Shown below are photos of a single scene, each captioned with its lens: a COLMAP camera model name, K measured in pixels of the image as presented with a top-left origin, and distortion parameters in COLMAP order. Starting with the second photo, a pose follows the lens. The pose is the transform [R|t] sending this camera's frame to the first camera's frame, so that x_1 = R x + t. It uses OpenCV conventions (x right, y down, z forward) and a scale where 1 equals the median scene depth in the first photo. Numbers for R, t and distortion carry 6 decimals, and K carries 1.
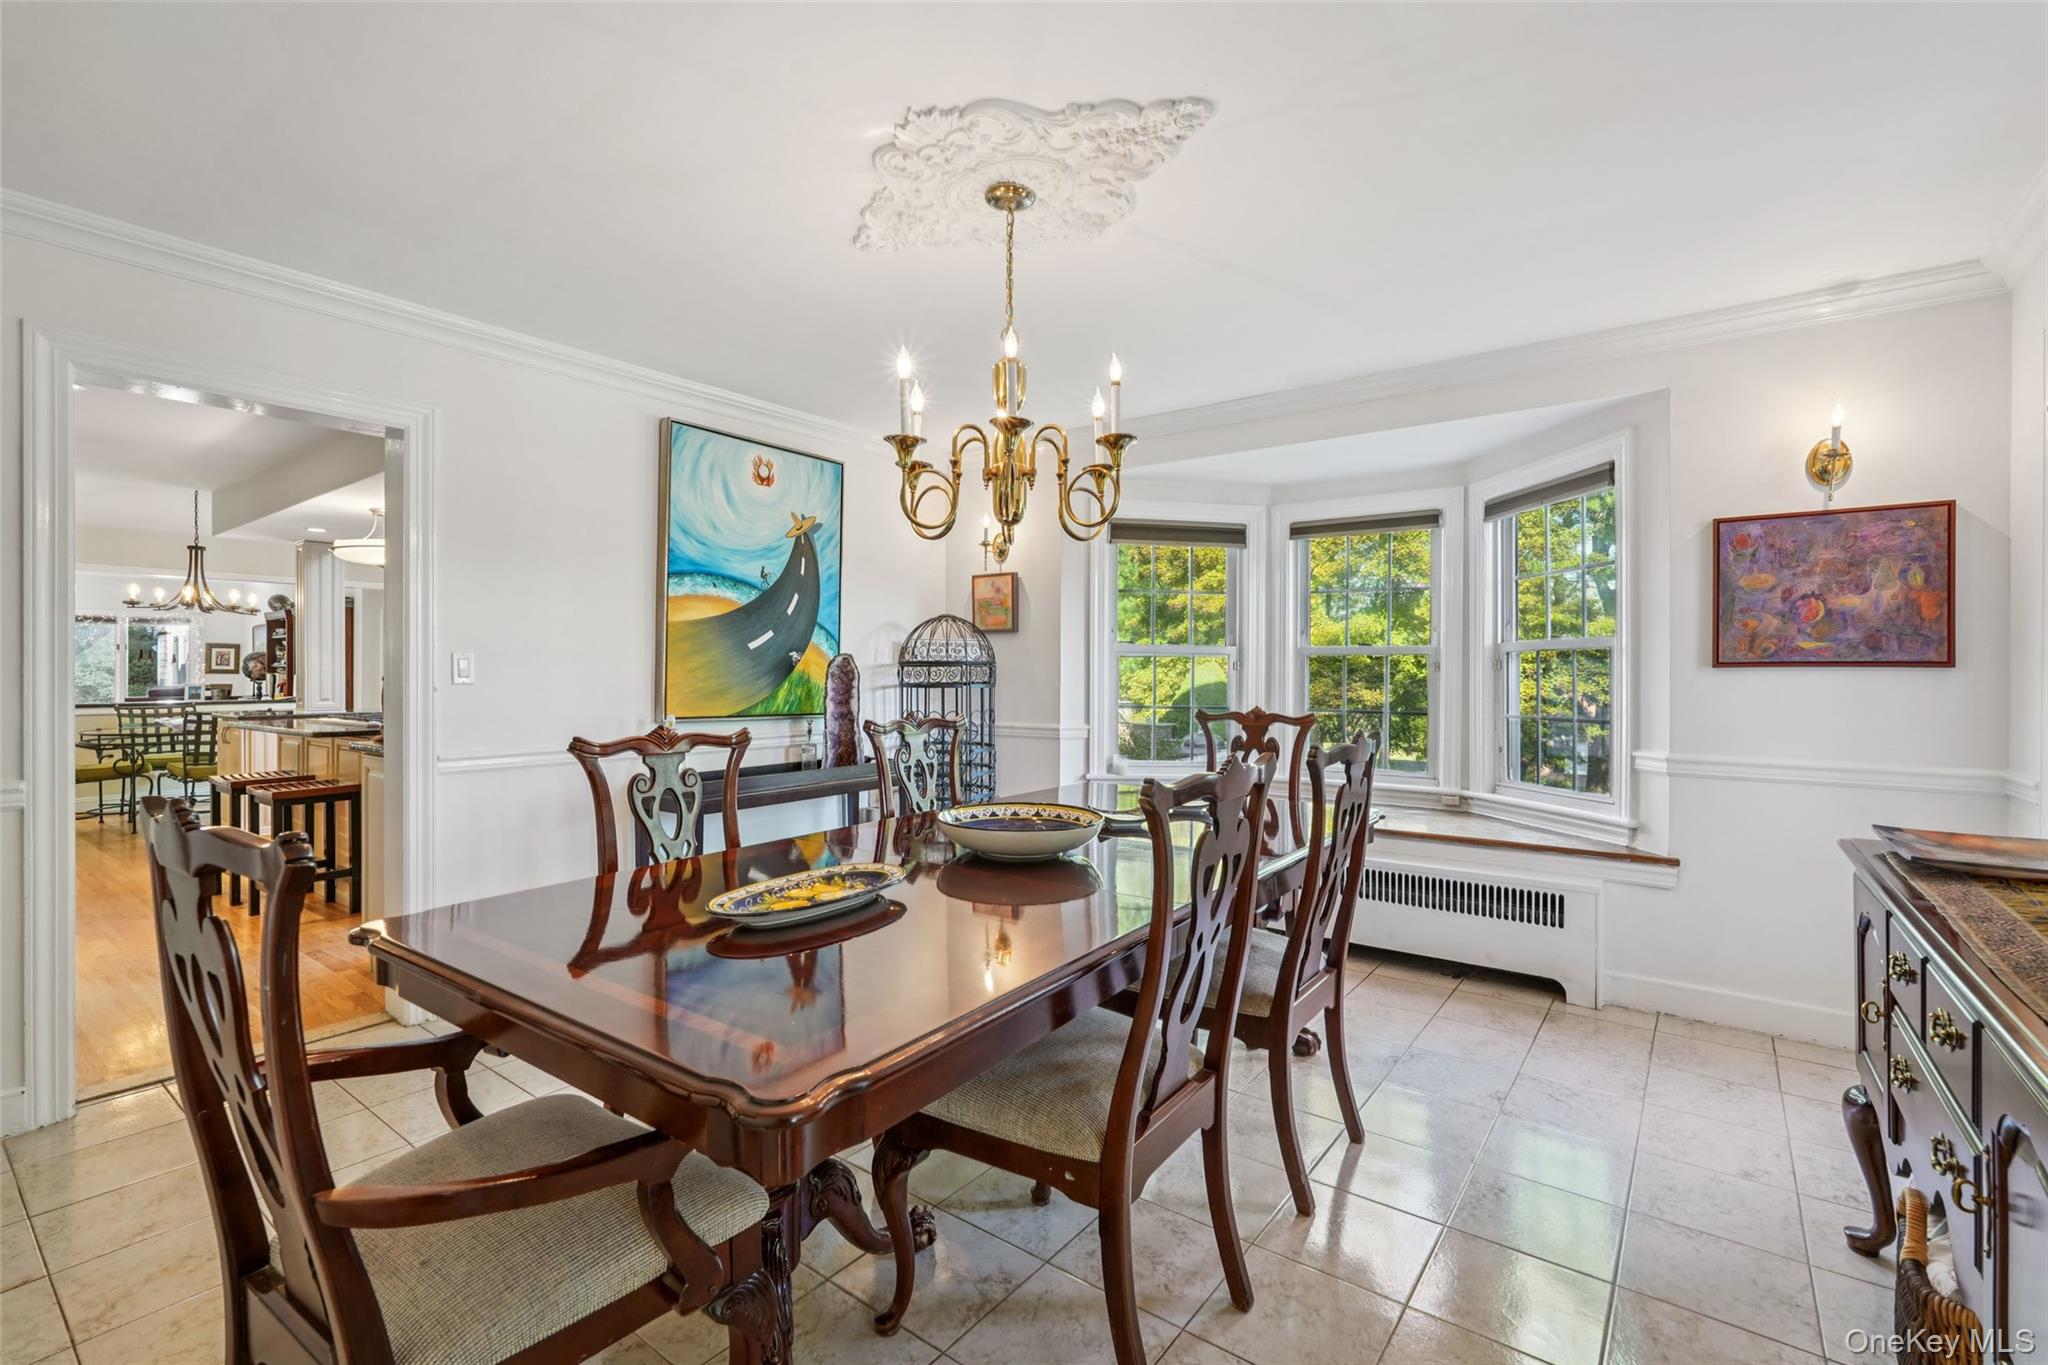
lens RADIAL K [[893.8, 0, 1024.7], [0, 893.8, 675.7], [0, 0, 1]] dist [-0.004516, 0.002518]
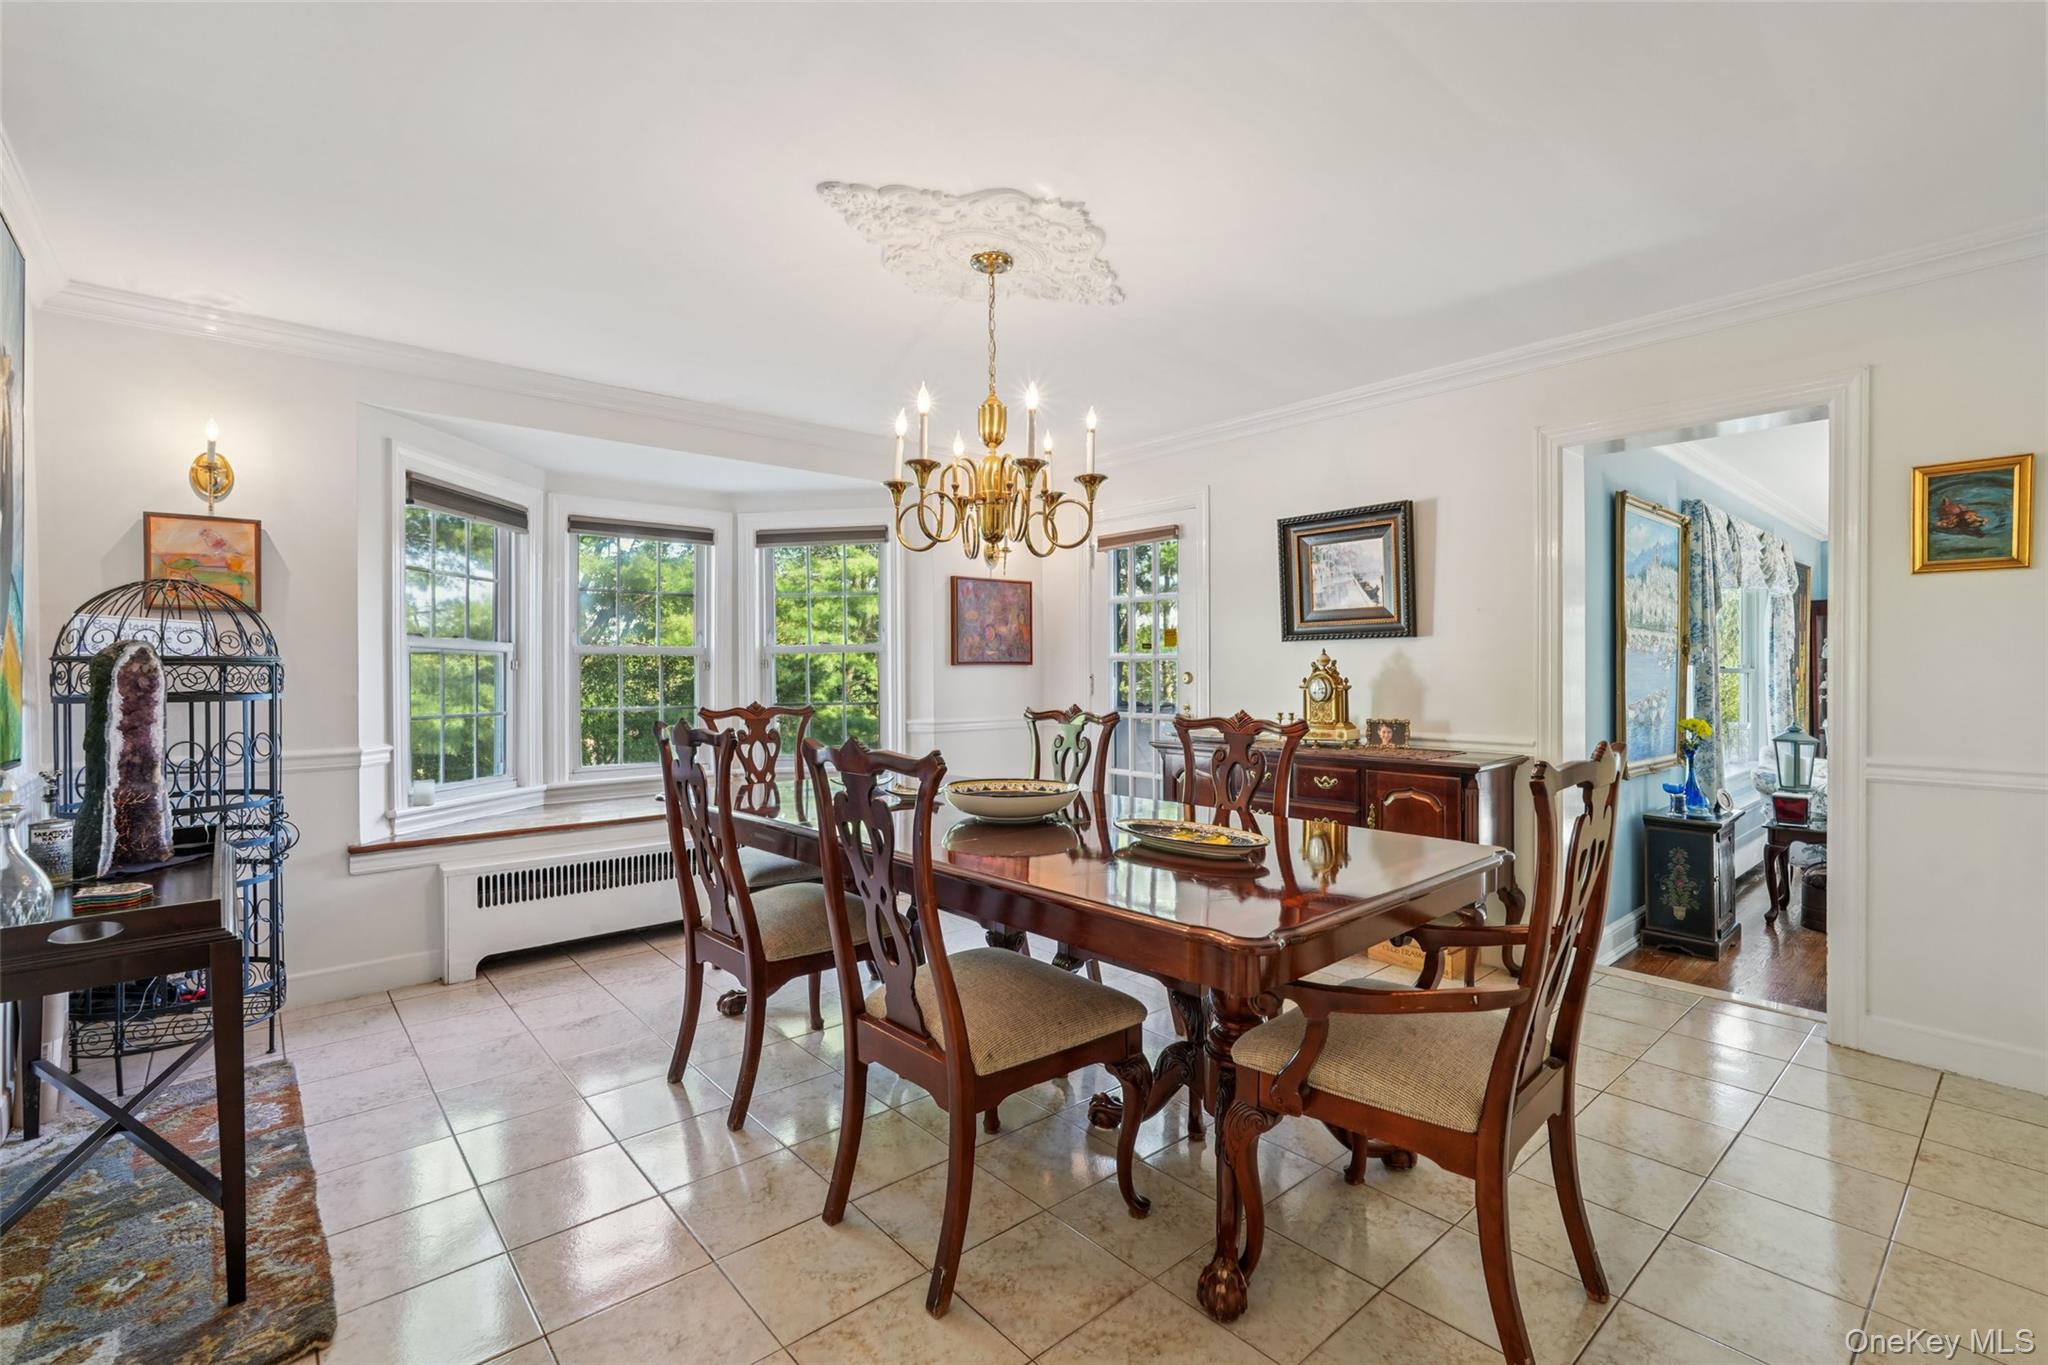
lens RADIAL K [[893.8, 0, 1028.2], [0, 893.8, 673.8], [0, 0, 1]] dist [-0.004516, 0.002518]
pose [[0.219001, -0.008189, 0.975690, -0.571272], [0.014499, 0.999882, 0.005137, 0.000536], [-0.975617, 0.013022, 0.219094, 0.349002]]
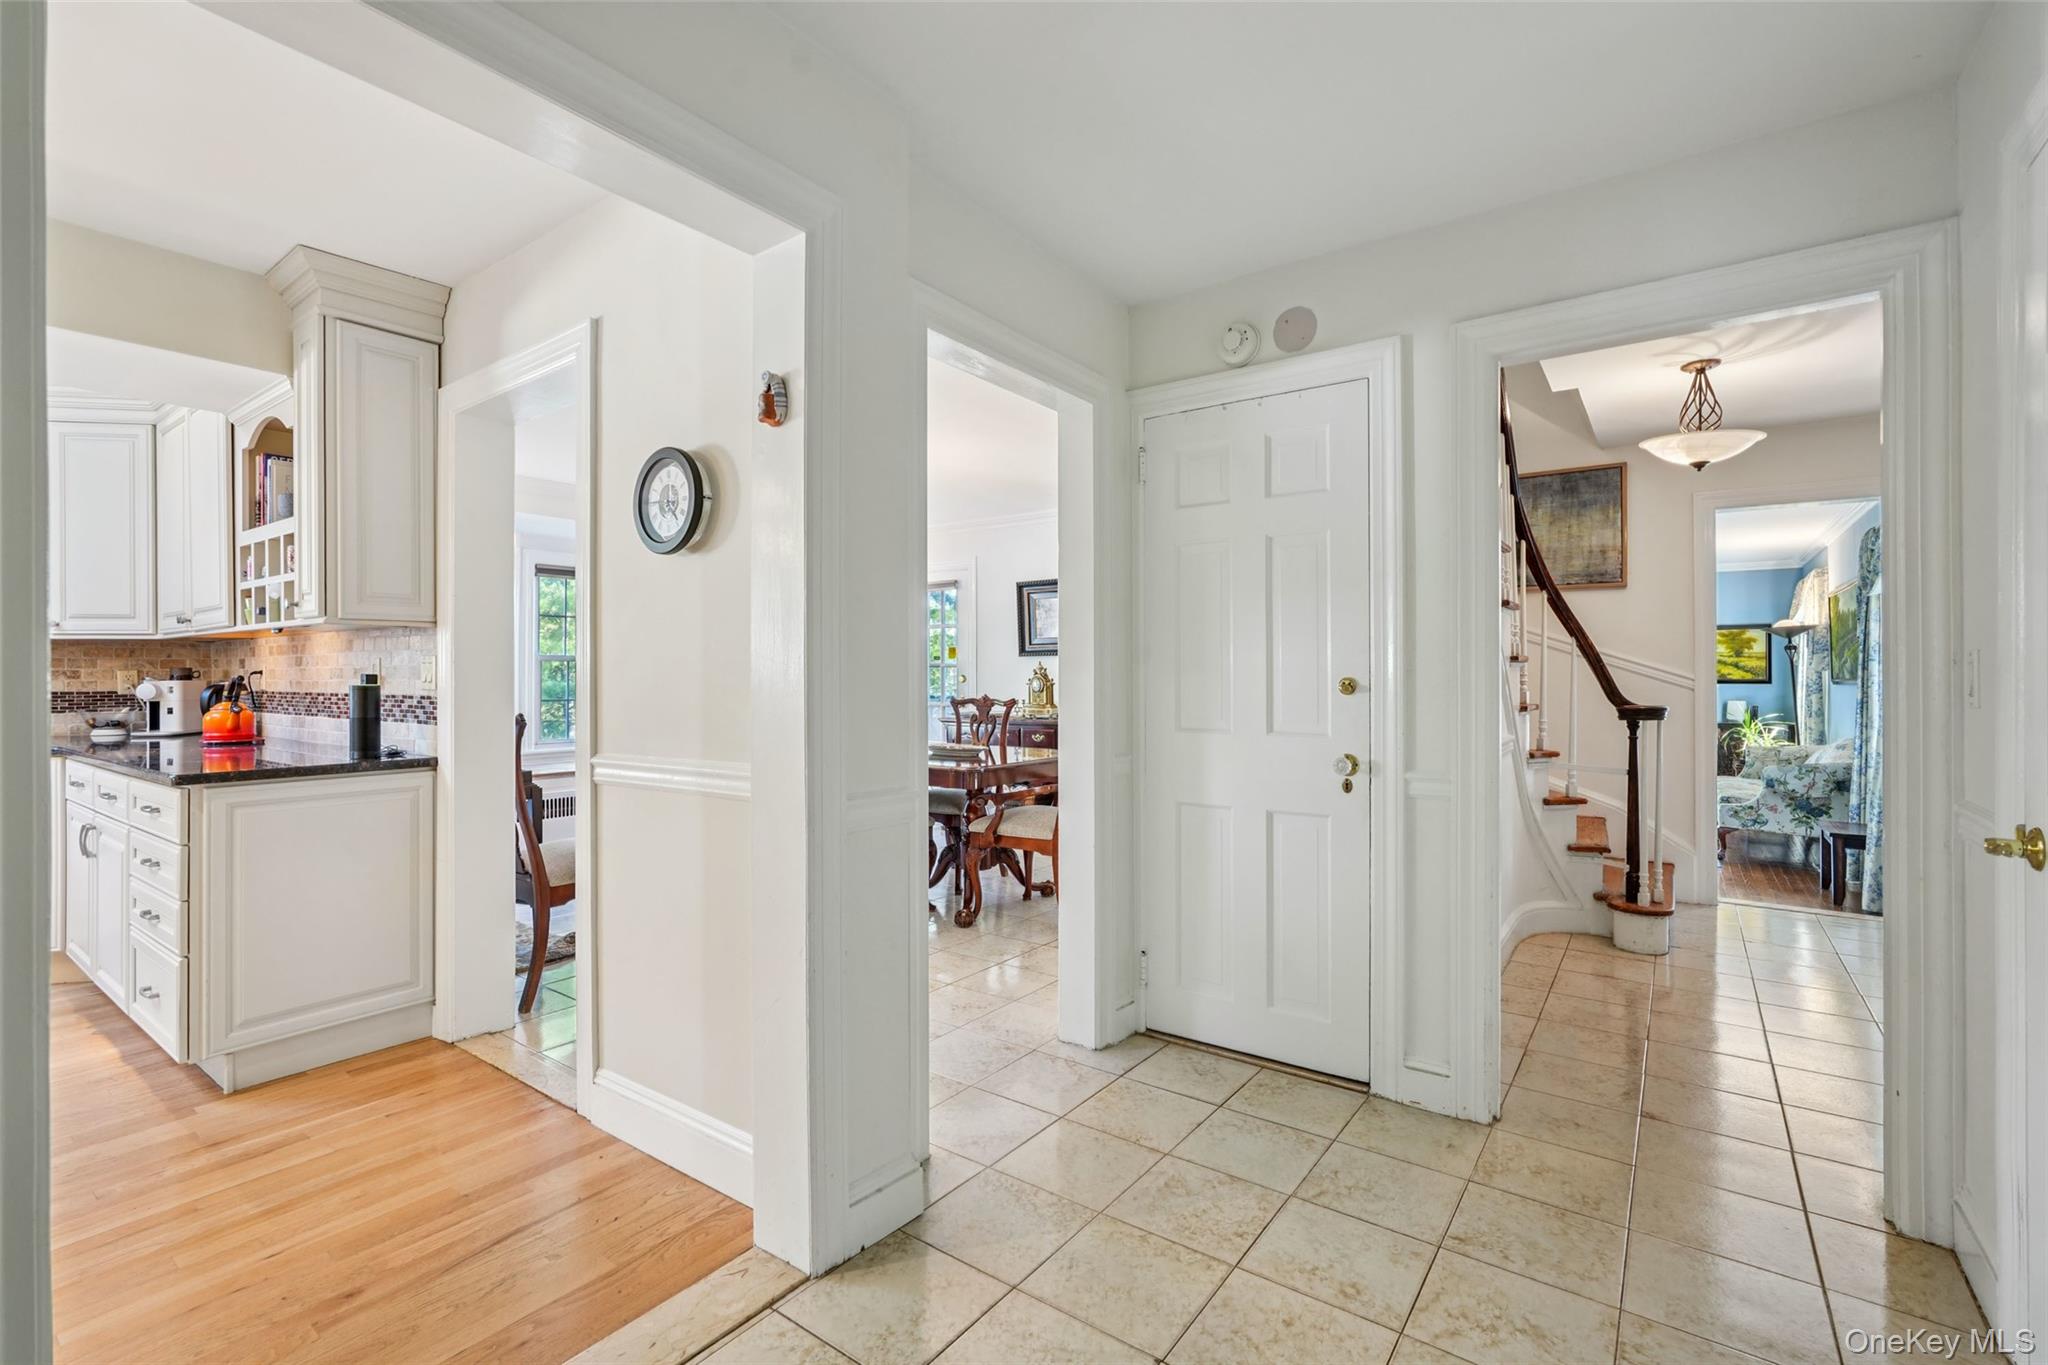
lens RADIAL K [[893.8, 0, 1024.0], [0, 893.8, 670.3], [0, 0, 1]] dist [-0.004516, 0.002518]
pose [[-0.007765, -0.000079, 0.999970, -1.130368], [0.010522, 0.999945, 0.000161, -0.000873], [-0.999914, 0.010523, -0.007764, 0.297664]]
